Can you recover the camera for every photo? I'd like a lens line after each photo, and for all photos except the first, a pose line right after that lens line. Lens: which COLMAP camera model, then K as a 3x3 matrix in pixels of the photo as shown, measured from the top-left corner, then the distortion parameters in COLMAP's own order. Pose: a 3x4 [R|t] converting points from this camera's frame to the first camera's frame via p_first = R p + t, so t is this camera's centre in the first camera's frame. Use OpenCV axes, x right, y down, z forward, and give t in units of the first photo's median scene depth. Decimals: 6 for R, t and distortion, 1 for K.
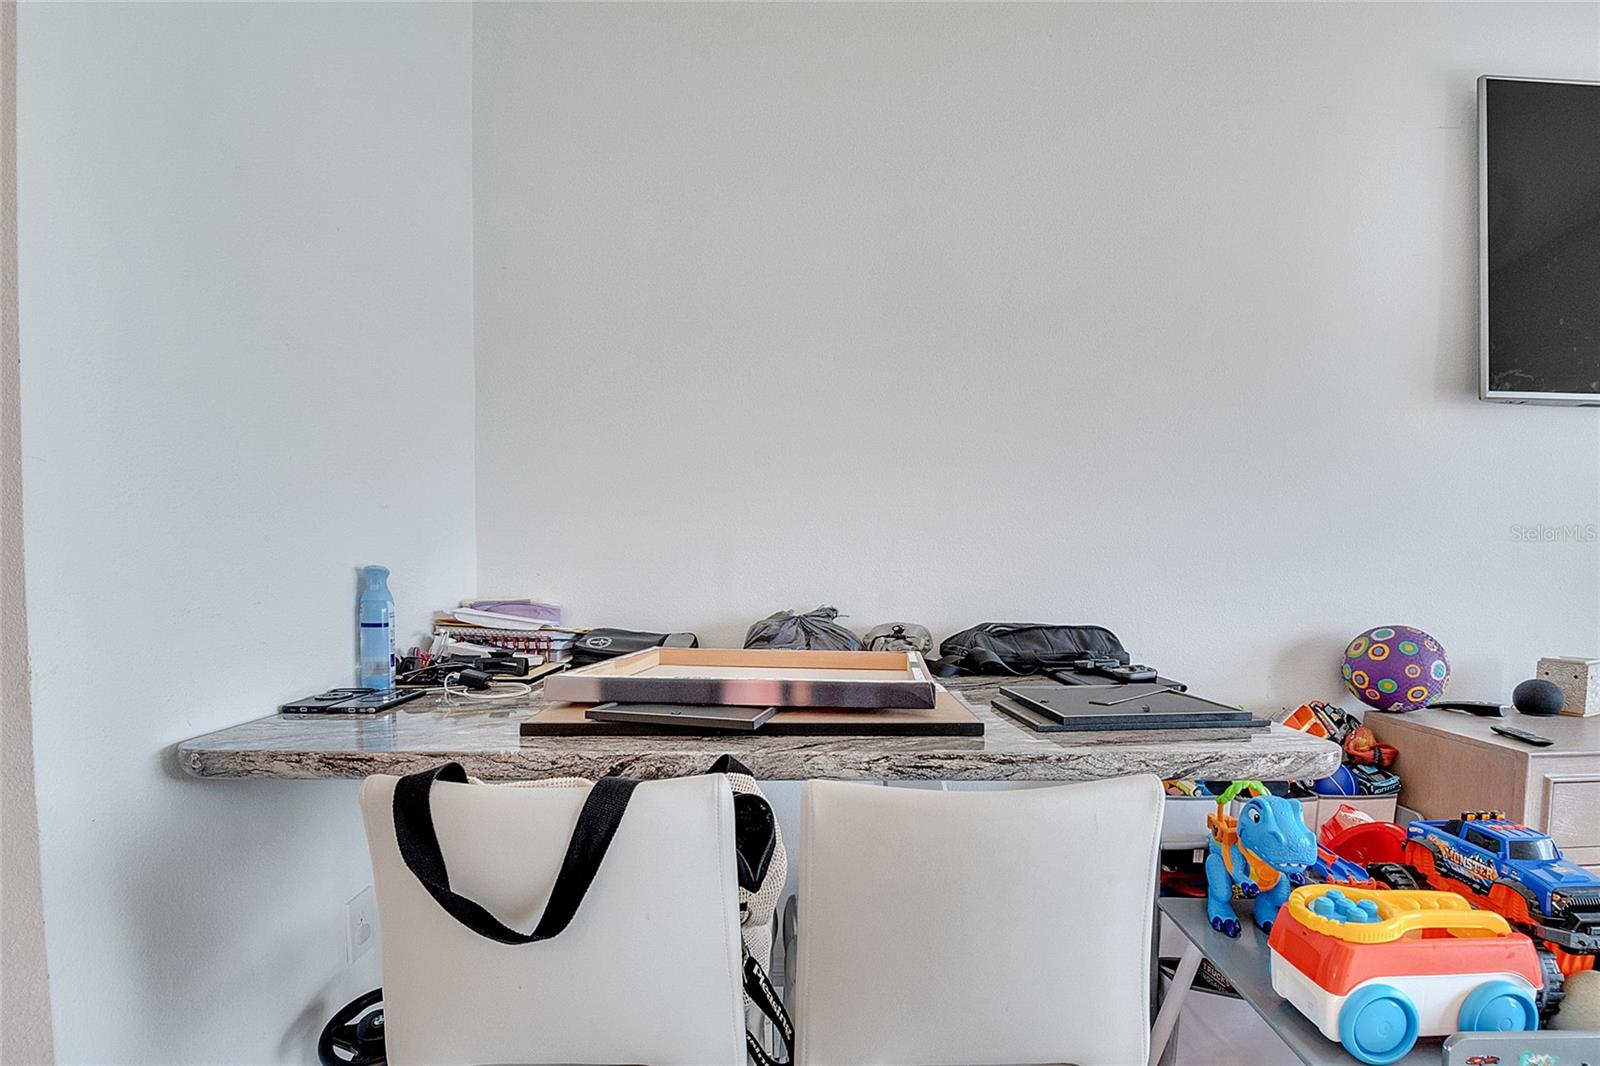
lens RADIAL K [[726.6, 0, 804.4], [0, 726.6, 599.1], [0, 0, 1]] dist [-0.000876, -0.010123]
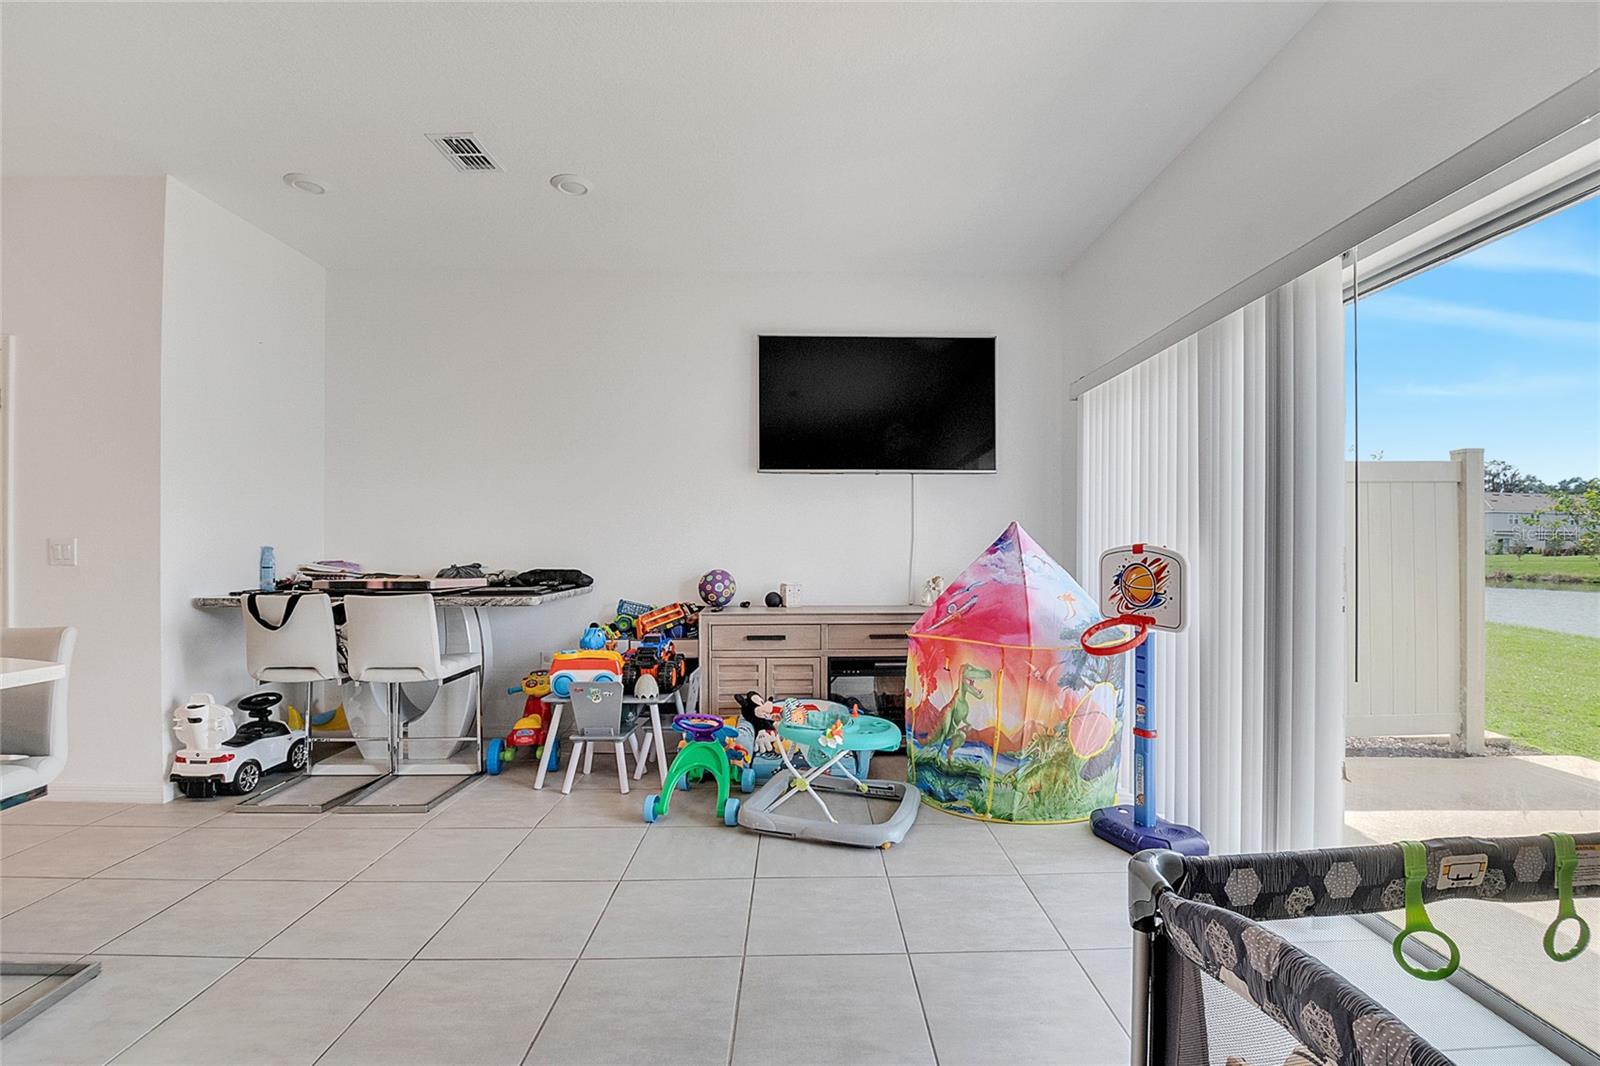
lens RADIAL K [[718.2, 0, 816.3], [0, 718.2, 543.7], [0, 0, 1]] dist [-0.003235, -0.000895]
pose [[0.999796, -0.004767, 0.019614, 1.430134], [0.005651, 0.998958, -0.045277, 0.077689], [-0.019378, 0.045379, 0.998782, -1.756234]]
